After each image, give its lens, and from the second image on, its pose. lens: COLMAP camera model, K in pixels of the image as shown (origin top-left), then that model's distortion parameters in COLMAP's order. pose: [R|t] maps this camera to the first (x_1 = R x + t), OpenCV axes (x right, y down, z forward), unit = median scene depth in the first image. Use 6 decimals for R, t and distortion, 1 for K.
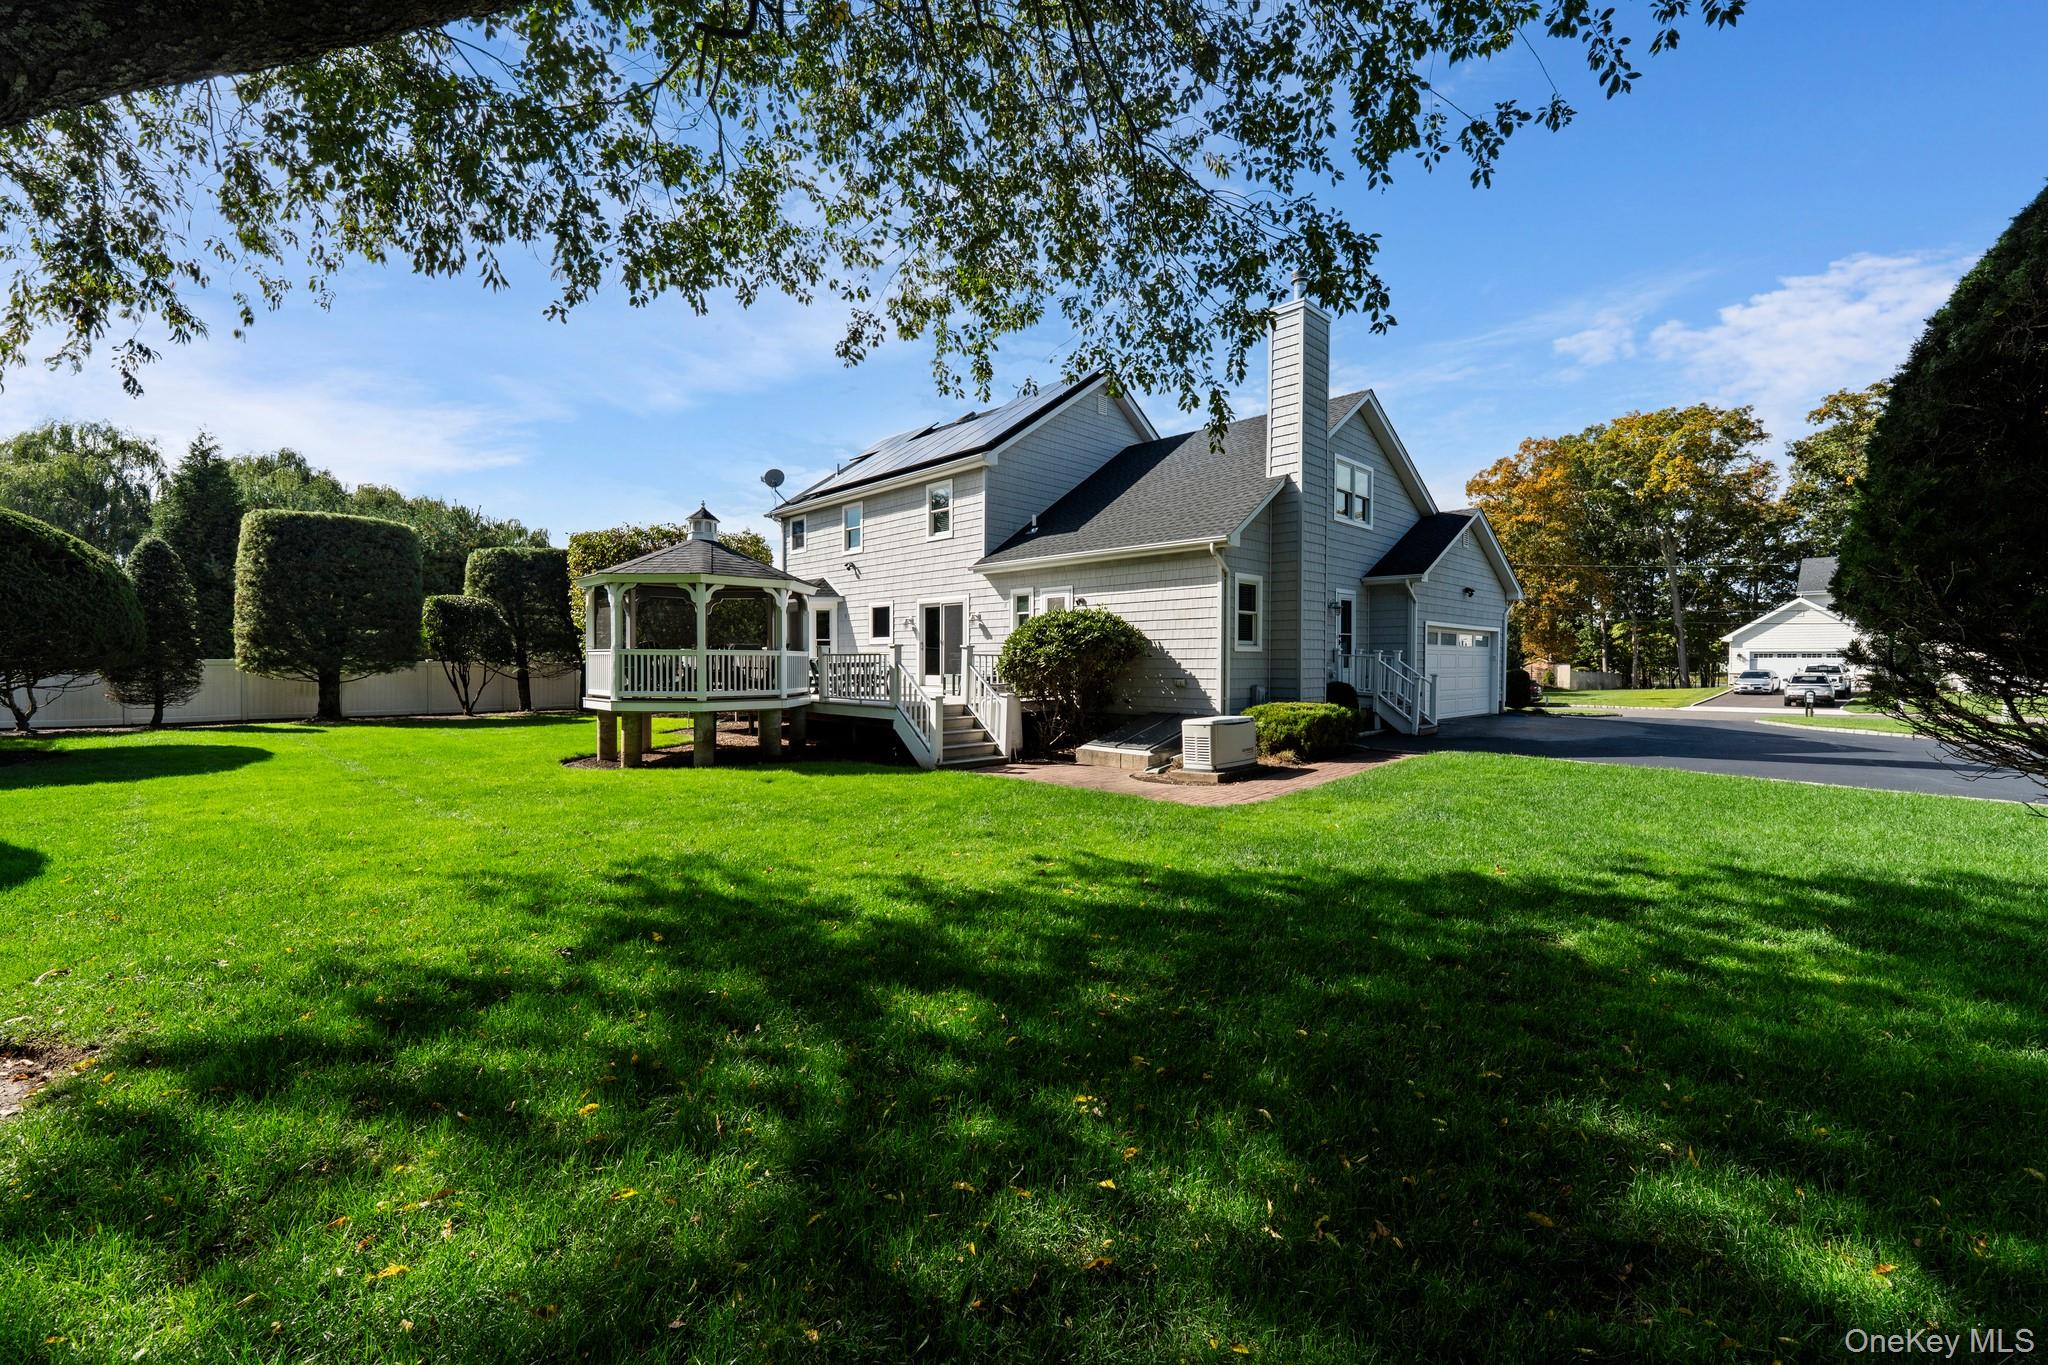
lens RADIAL K [[843.5, 0, 1022.3], [0, 843.5, 661.1], [0, 0, 1]] dist [-0.000677, -0.000047]
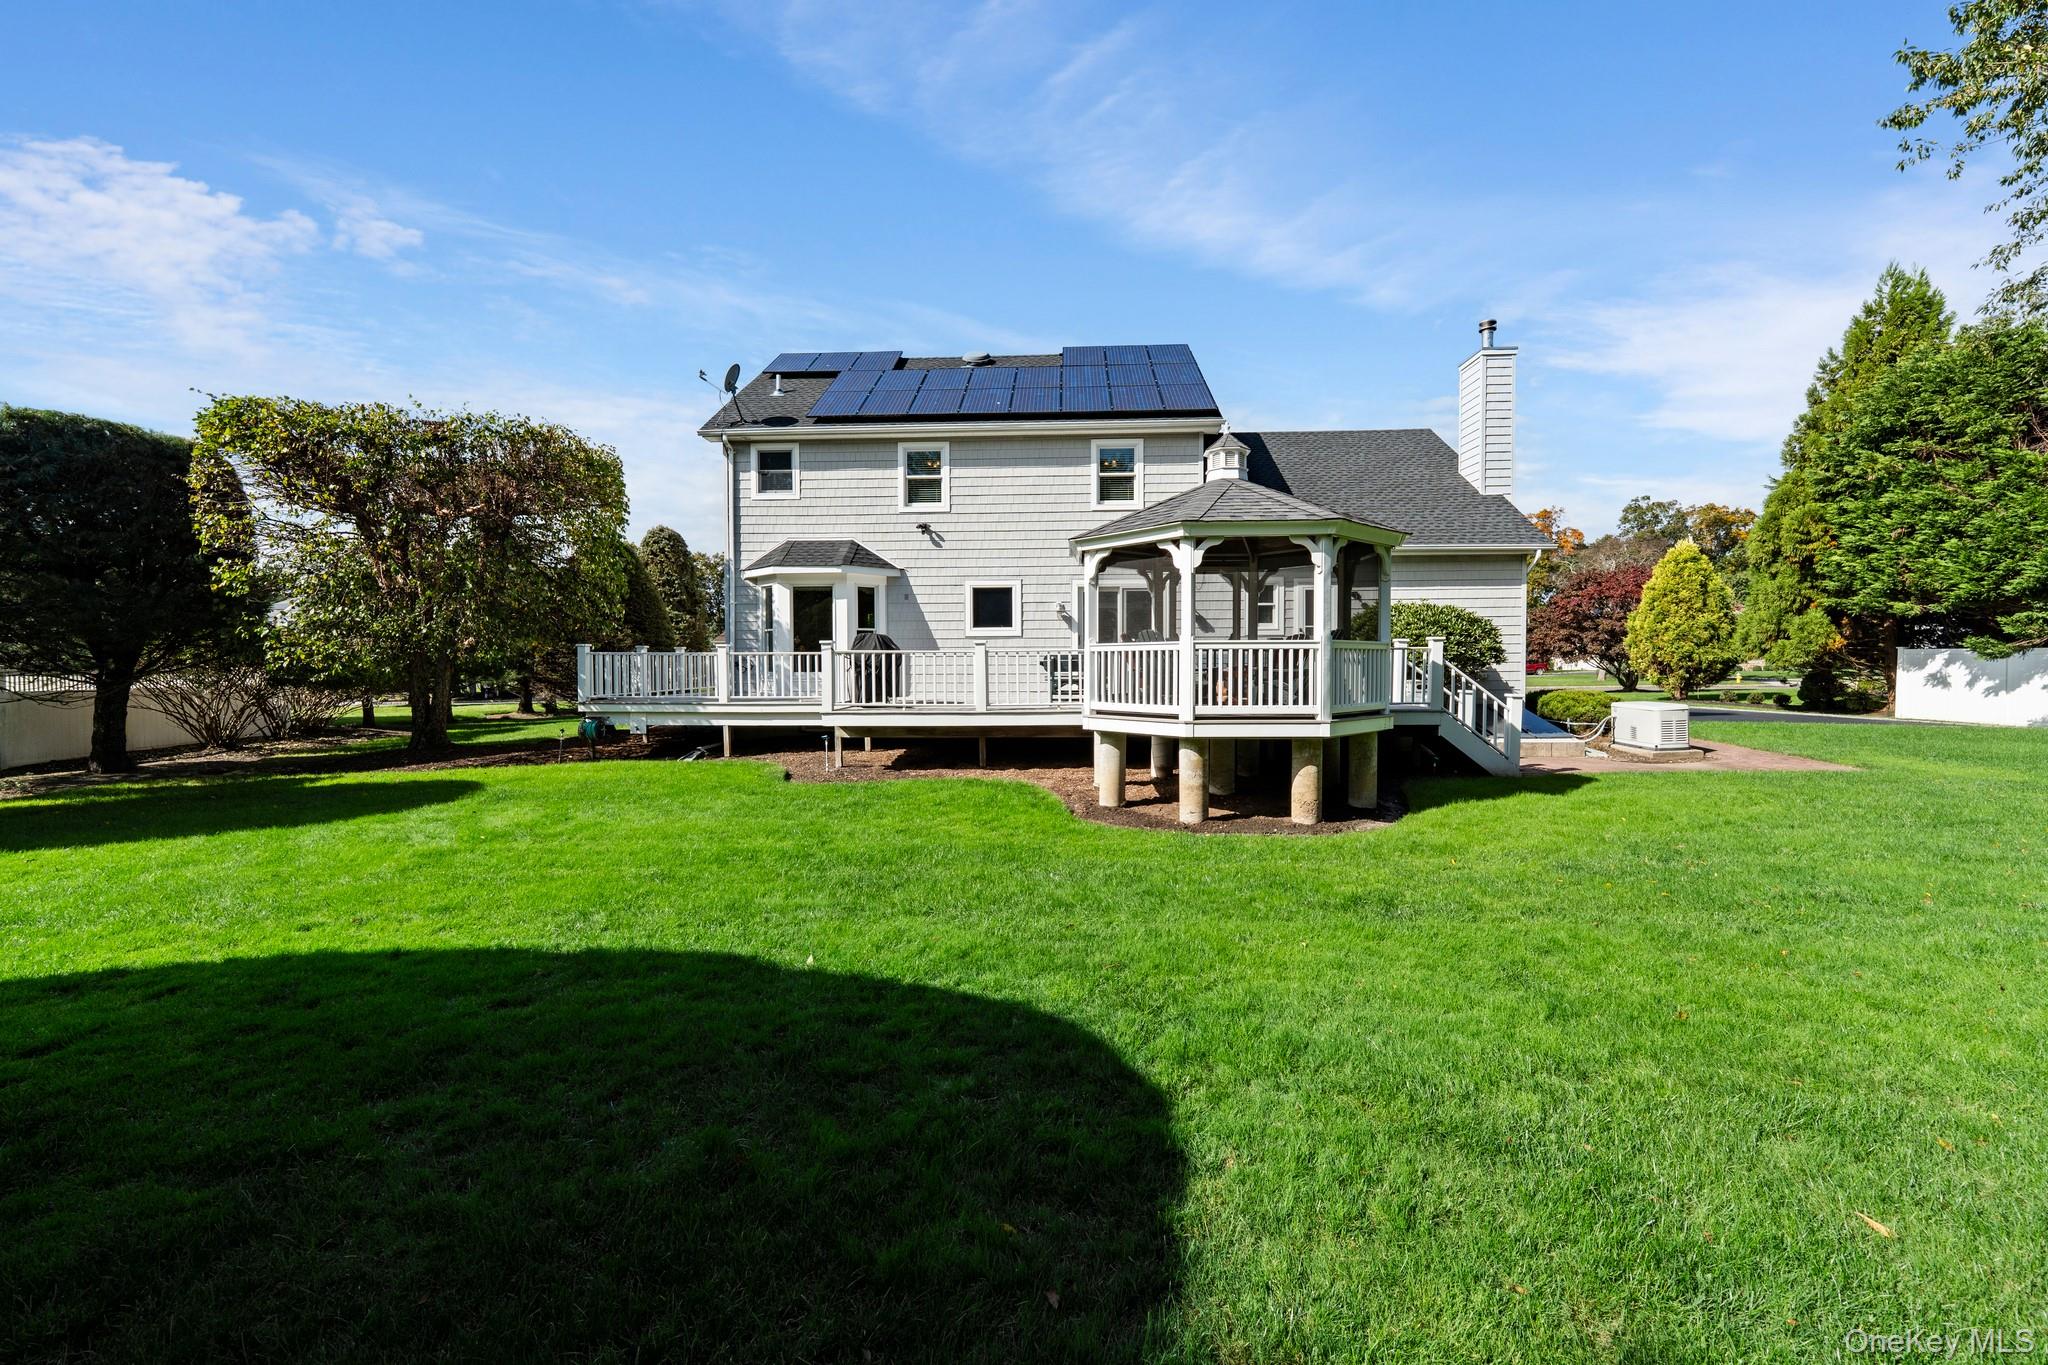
lens RADIAL K [[843.5, 0, 1022.3], [0, 843.5, 661.1], [0, 0, 1]] dist [-0.000677, -0.000047]
pose [[0.713461, -0.006682, 0.700663, -0.646807], [0.006856, 0.999973, 0.002554, 0.000065], [-0.700661, 0.002981, 0.713488, 0.422360]]
